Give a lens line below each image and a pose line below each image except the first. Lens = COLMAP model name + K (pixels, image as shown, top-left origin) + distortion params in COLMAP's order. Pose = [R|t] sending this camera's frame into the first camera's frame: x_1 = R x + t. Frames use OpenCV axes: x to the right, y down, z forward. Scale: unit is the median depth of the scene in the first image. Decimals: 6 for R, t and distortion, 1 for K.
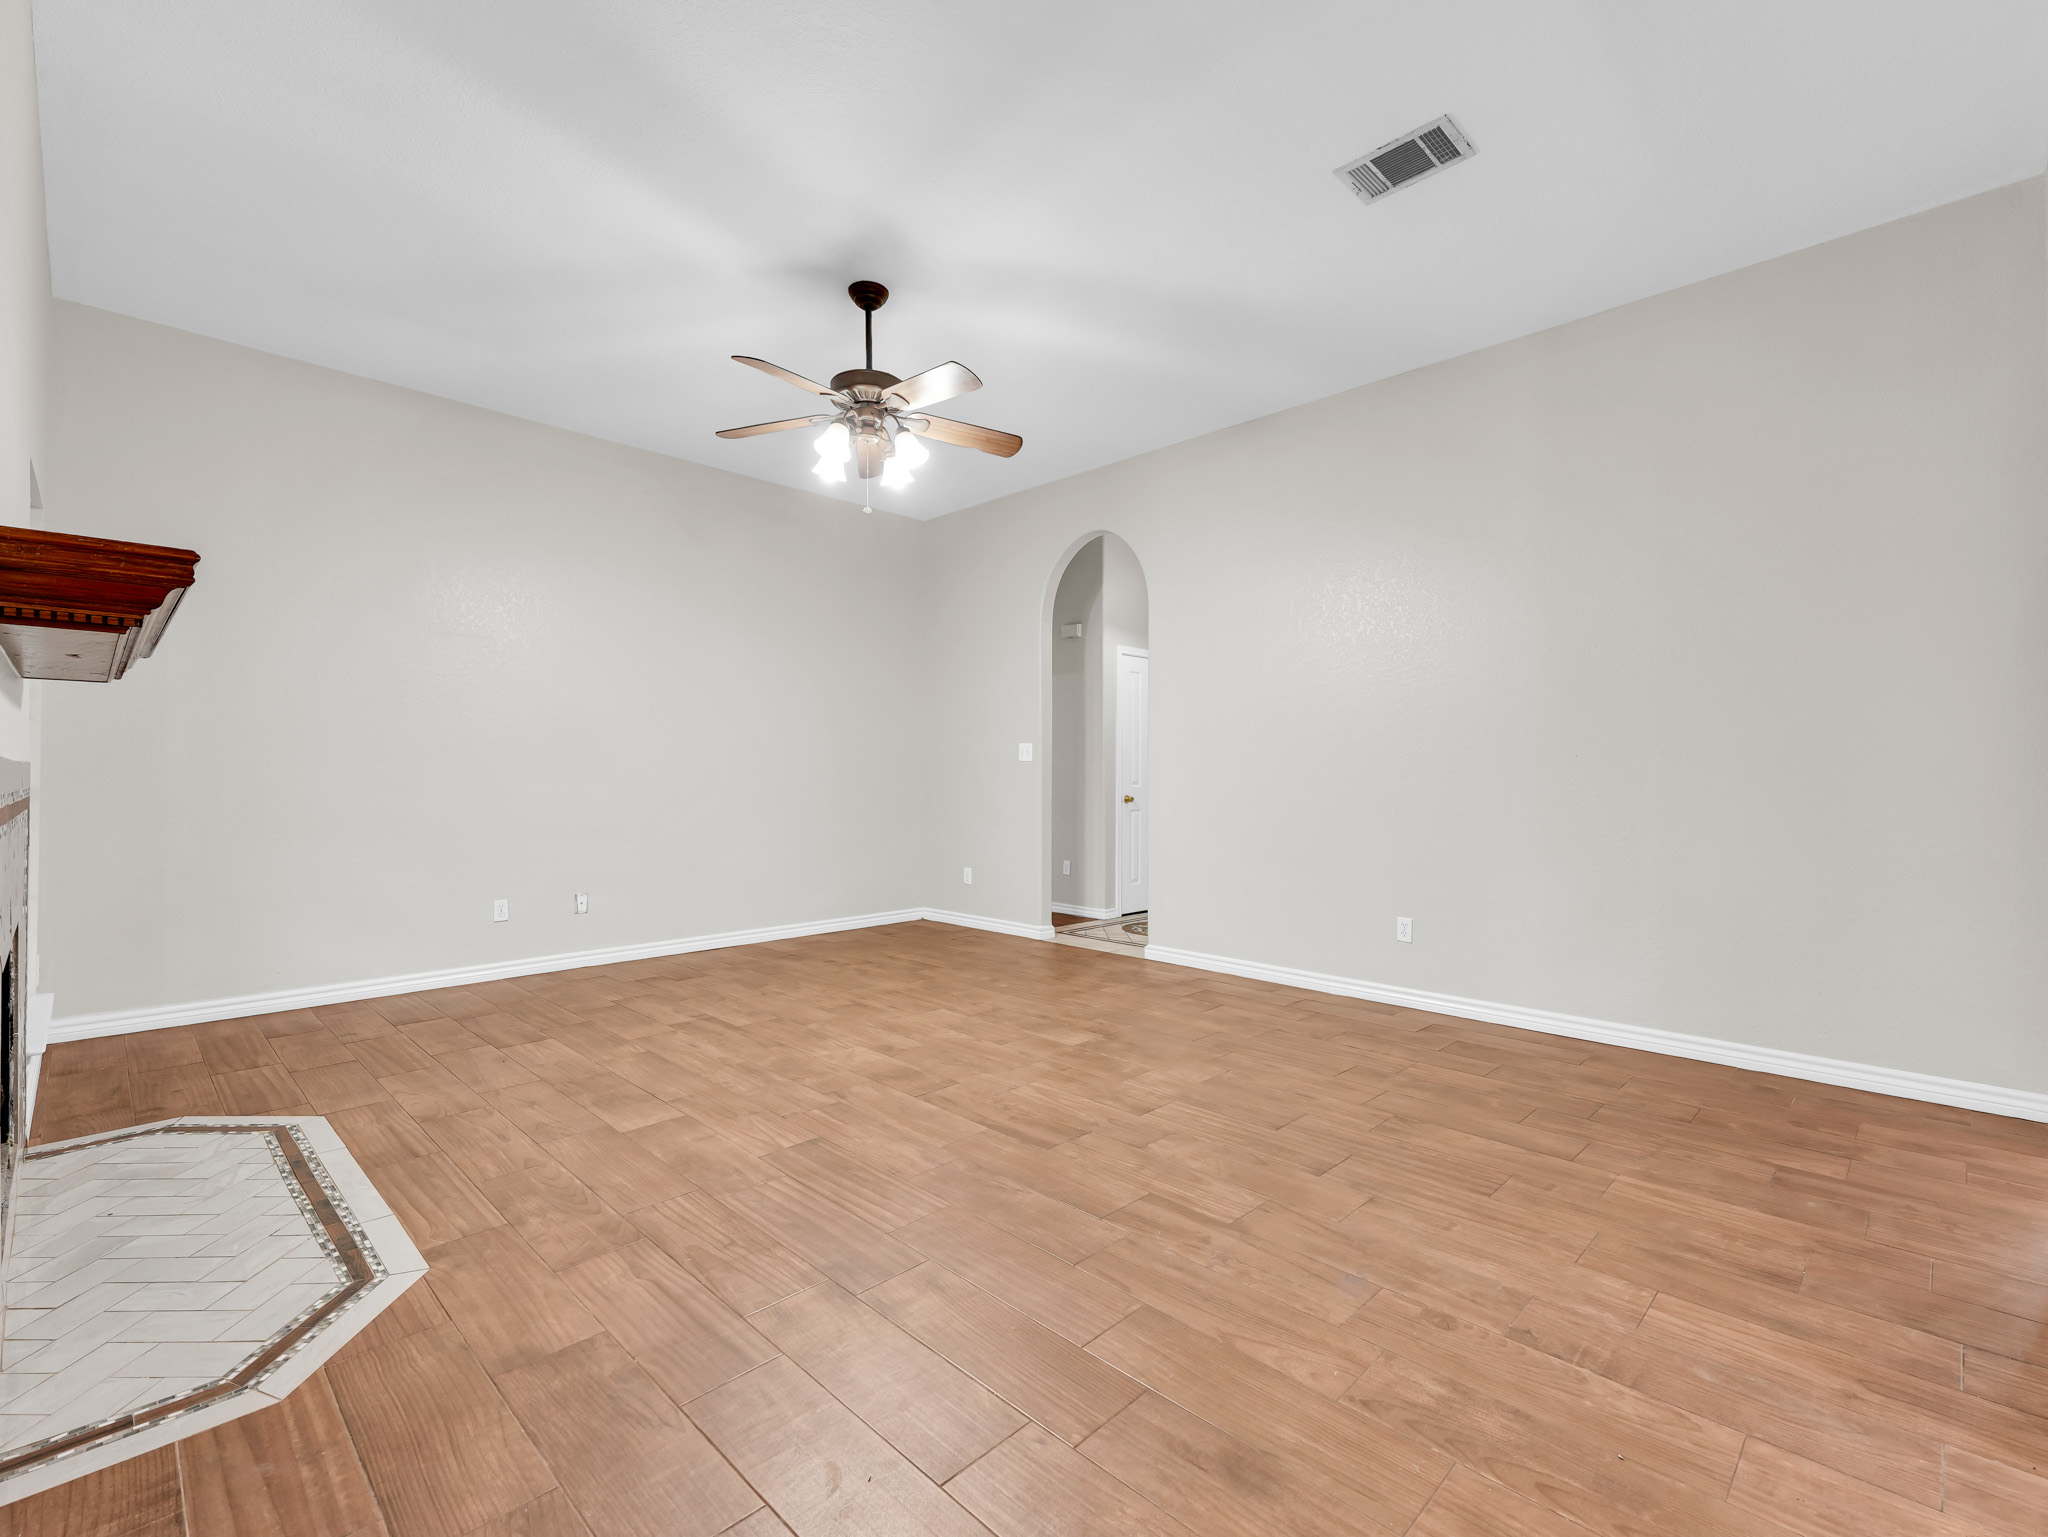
lens RADIAL K [[929.6, 0, 1019.6], [0, 929.6, 771.0], [0, 0, 1]] dist [0.035742, -0.016231]
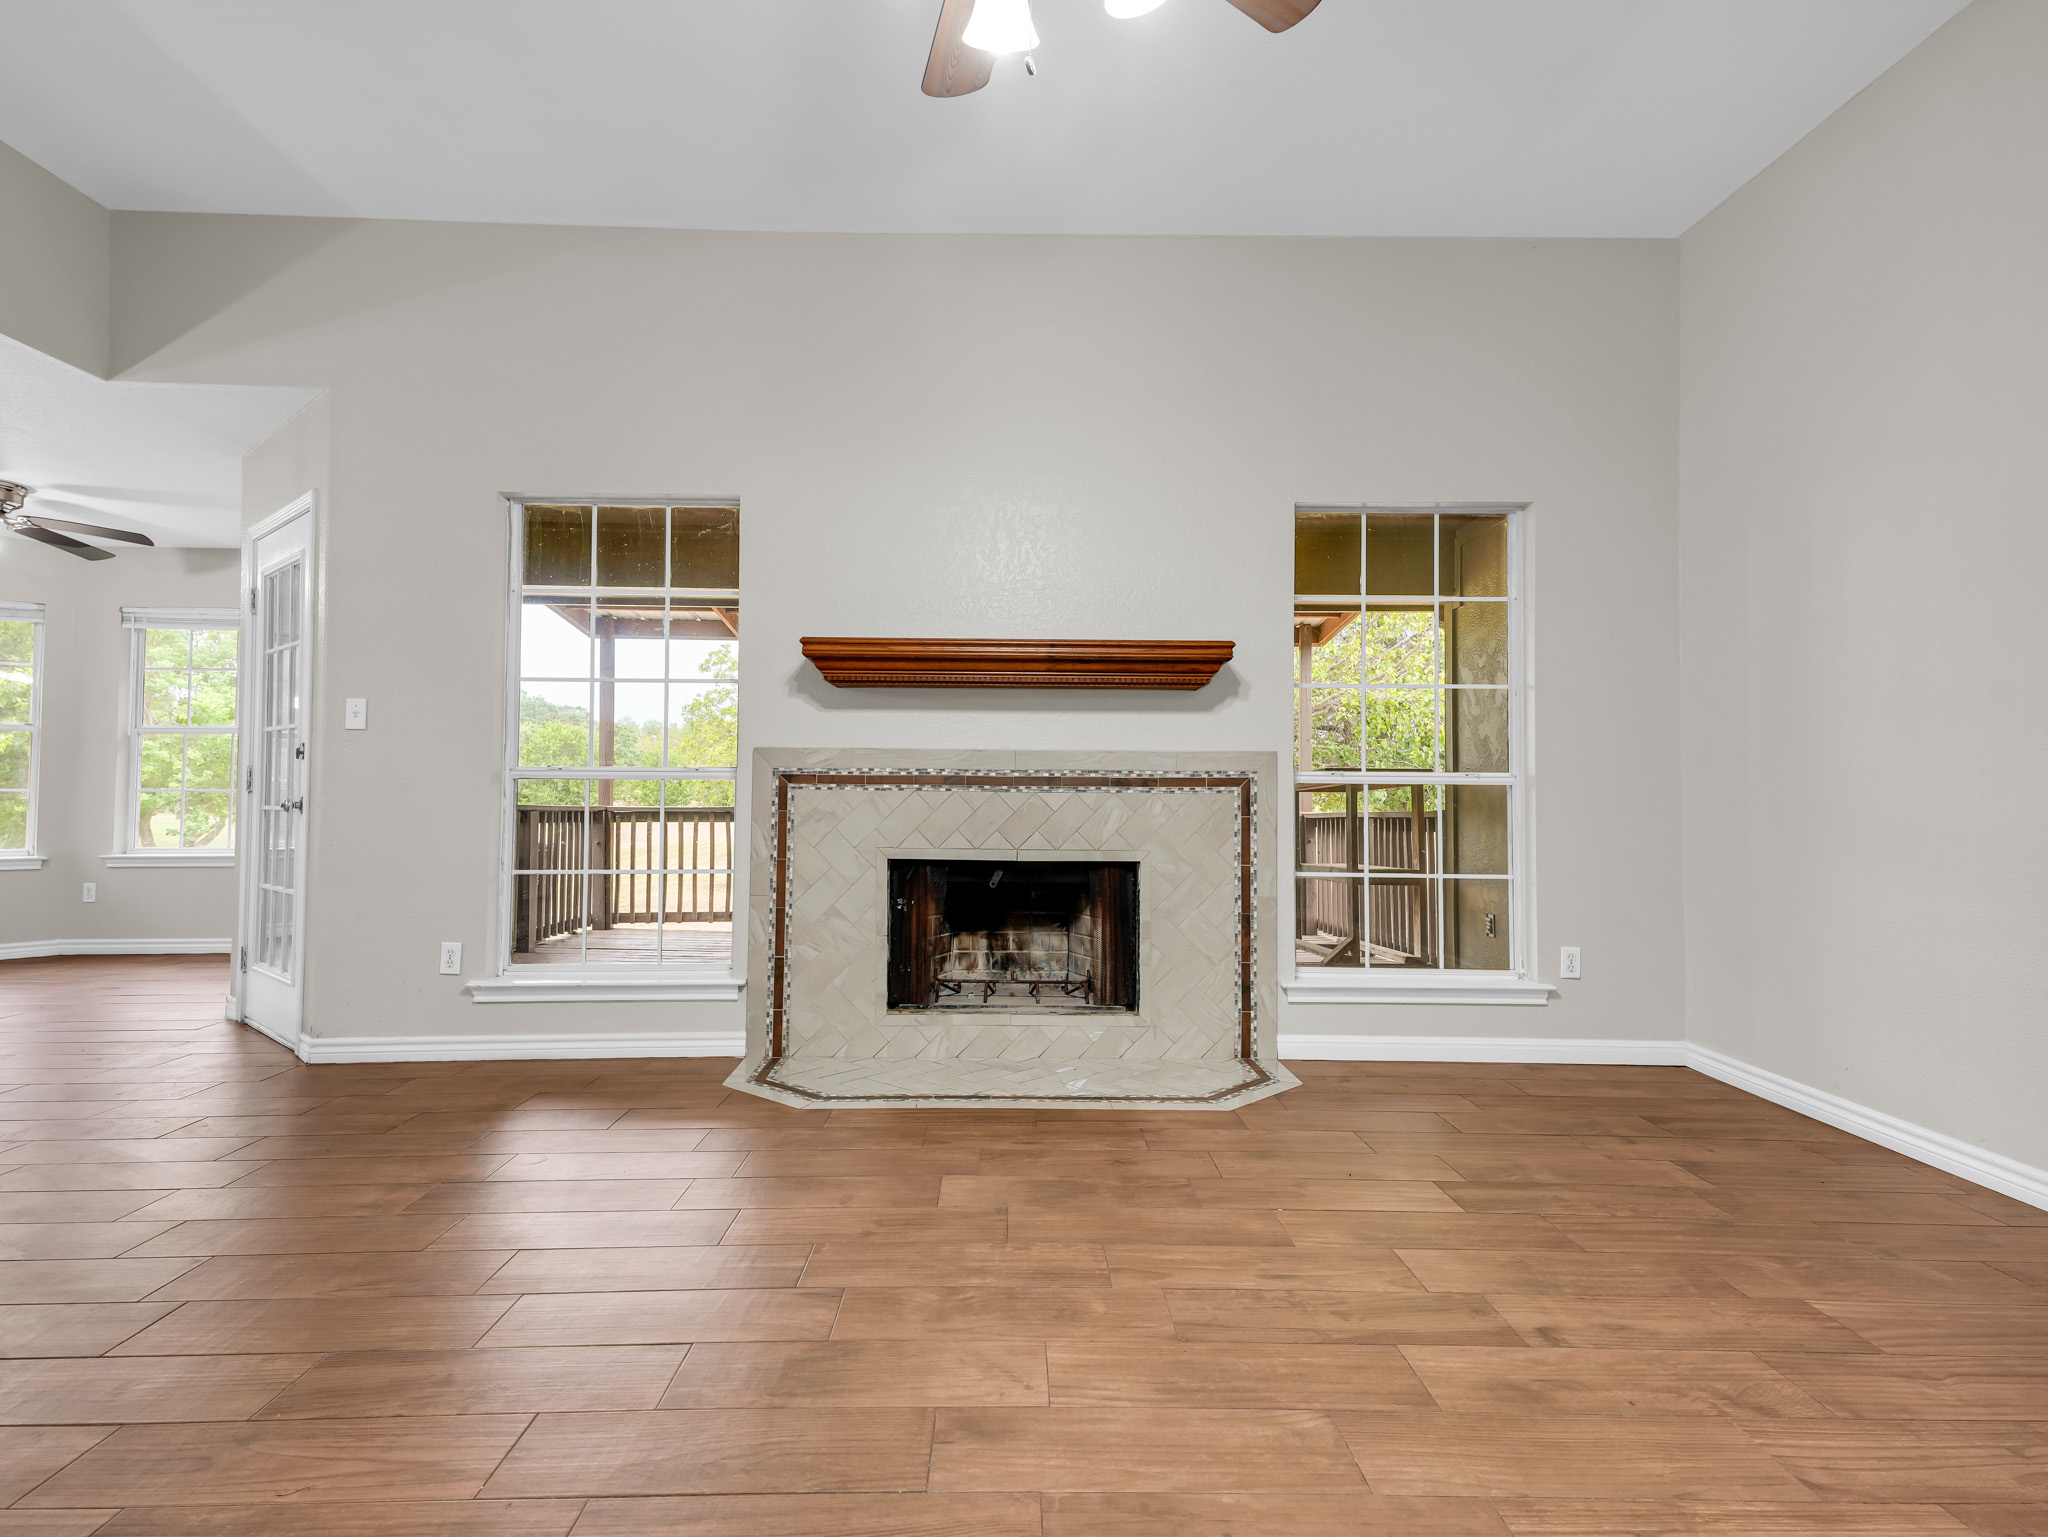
lens RADIAL K [[1100.9, 0, 1012.8], [0, 1100.9, 746.4], [0, 0, 1]] dist [0.078195, -0.032240]
pose [[-0.698503, -0.035519, -0.714725, 0.230011], [-0.005436, 0.999002, -0.044334, 0.050462], [0.715587, -0.027082, -0.697999, 1.645302]]
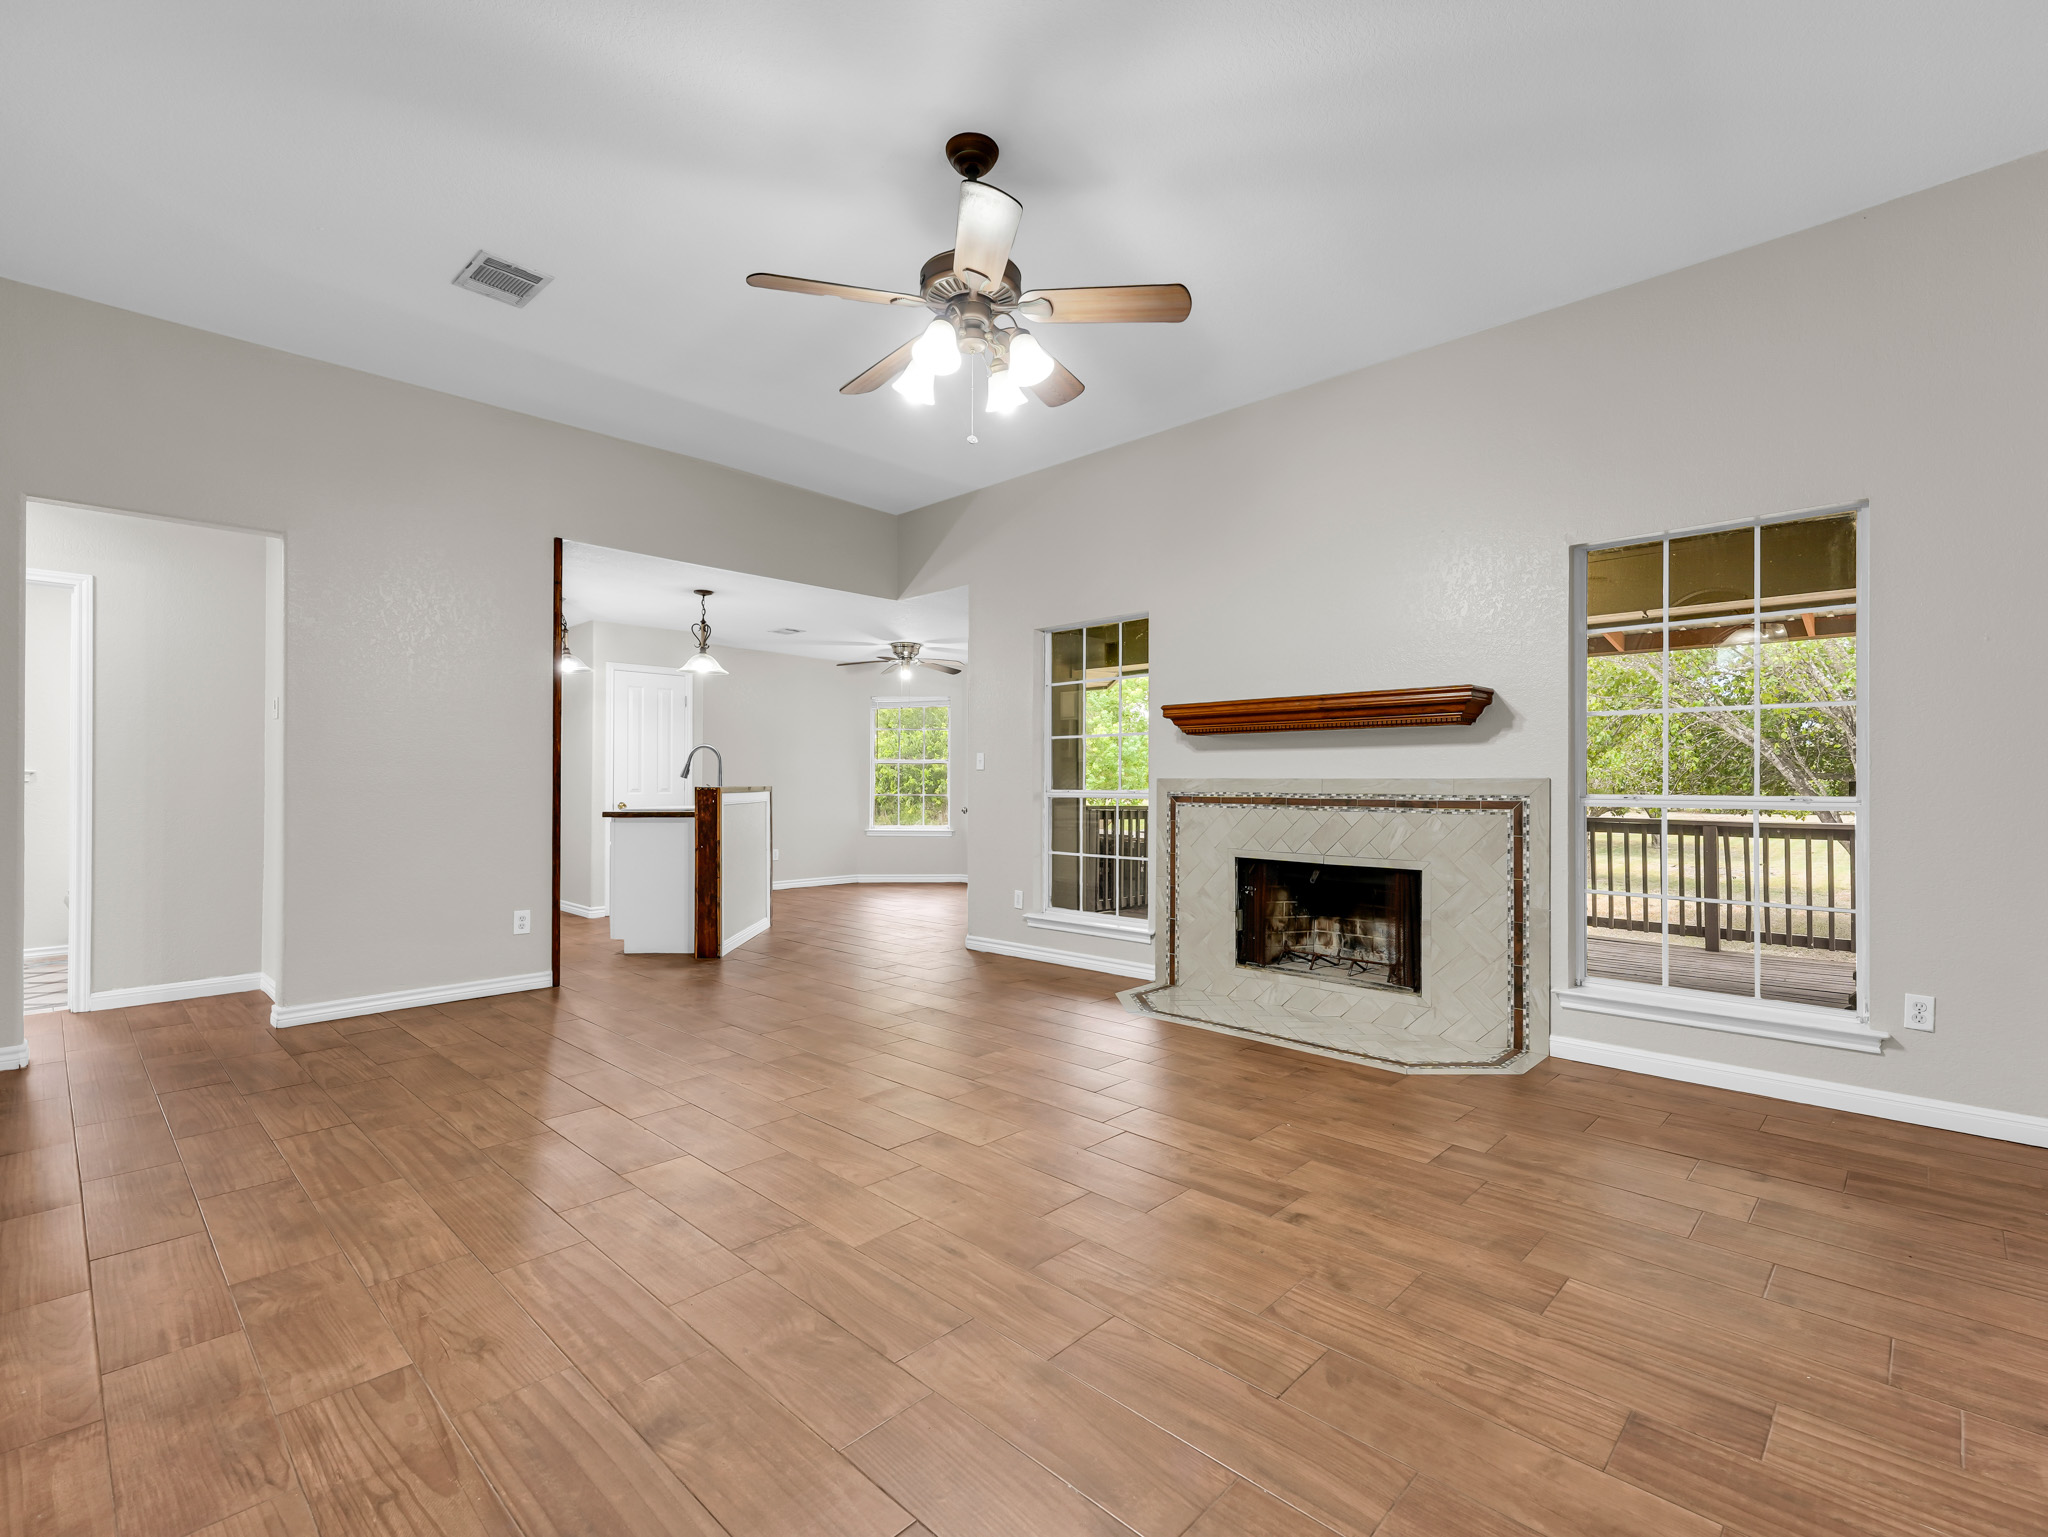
lens RADIAL K [[930.1, 0, 1020.7], [0, 930.1, 761.5], [0, 0, 1]] dist [0.036926, -0.016454]
pose [[-0.999798, -0.003396, -0.019823, -0.234076], [-0.002898, 0.999681, -0.025091, 0.006618], [0.019902, -0.025028, -0.999489, 2.181482]]
